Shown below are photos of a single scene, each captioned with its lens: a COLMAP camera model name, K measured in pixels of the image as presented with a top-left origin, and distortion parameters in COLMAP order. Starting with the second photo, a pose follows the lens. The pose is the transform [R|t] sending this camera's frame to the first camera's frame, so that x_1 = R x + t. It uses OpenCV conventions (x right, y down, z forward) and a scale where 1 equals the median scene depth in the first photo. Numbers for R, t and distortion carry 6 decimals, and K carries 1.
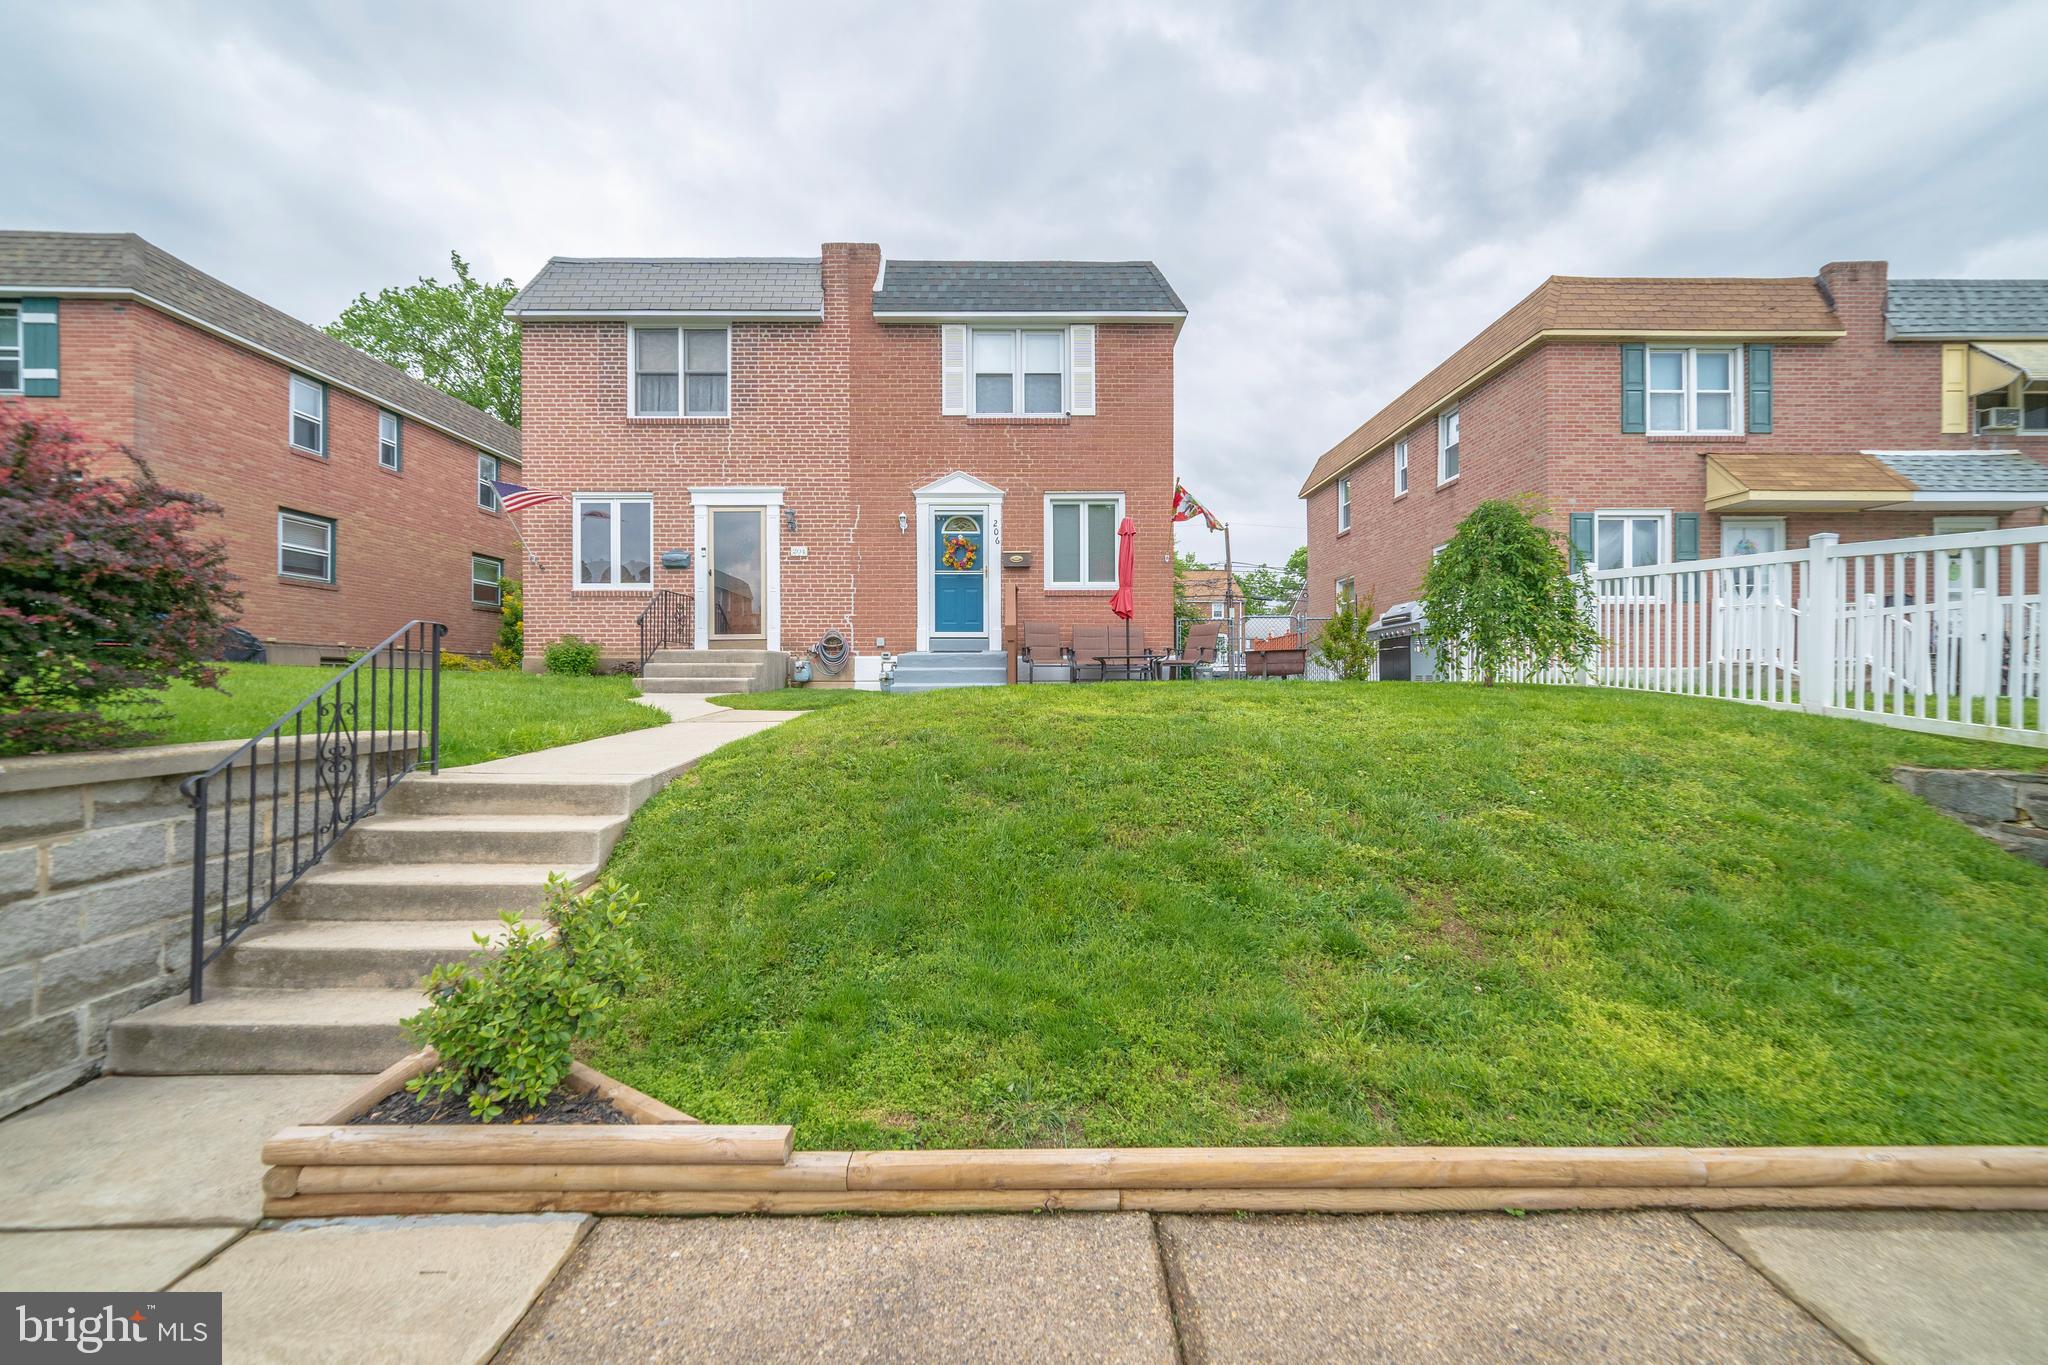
lens RADIAL K [[906.2, 0, 1066.6], [0, 906.2, 685.7], [0, 0, 1]] dist [-0.013925, 0.008542]
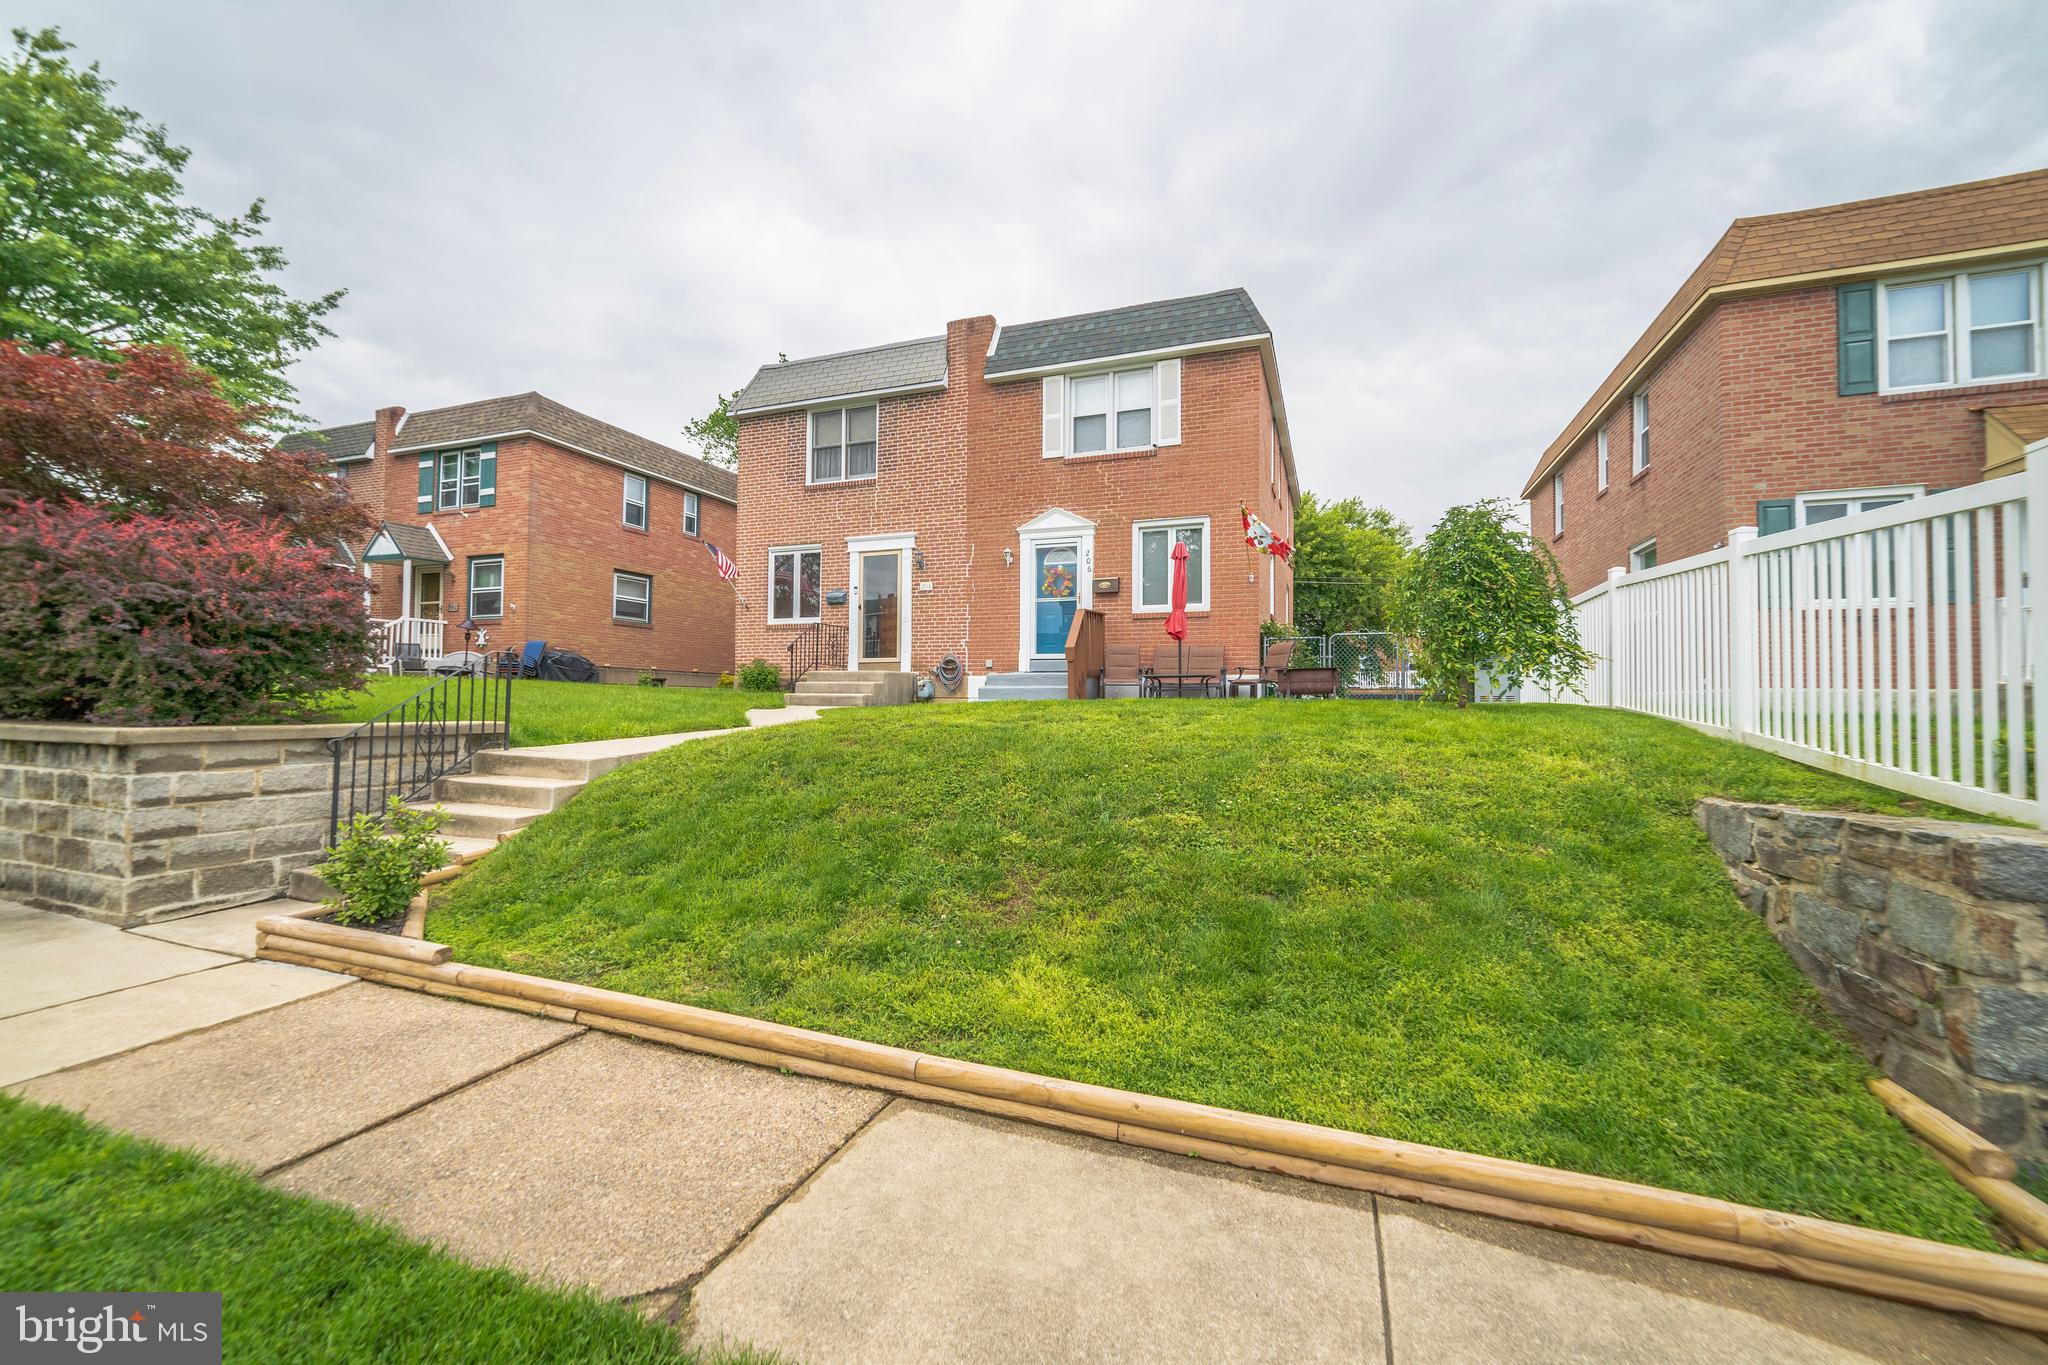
lens RADIAL K [[906.2, 0, 986.5], [0, 906.2, 677.7], [0, 0, 1]] dist [-0.013925, 0.008542]
pose [[0.911678, -0.000386, -0.410906, 0.255274], [-0.013475, 0.999434, -0.030835, 0.004124], [0.410685, 0.033648, 0.911156, -0.028837]]
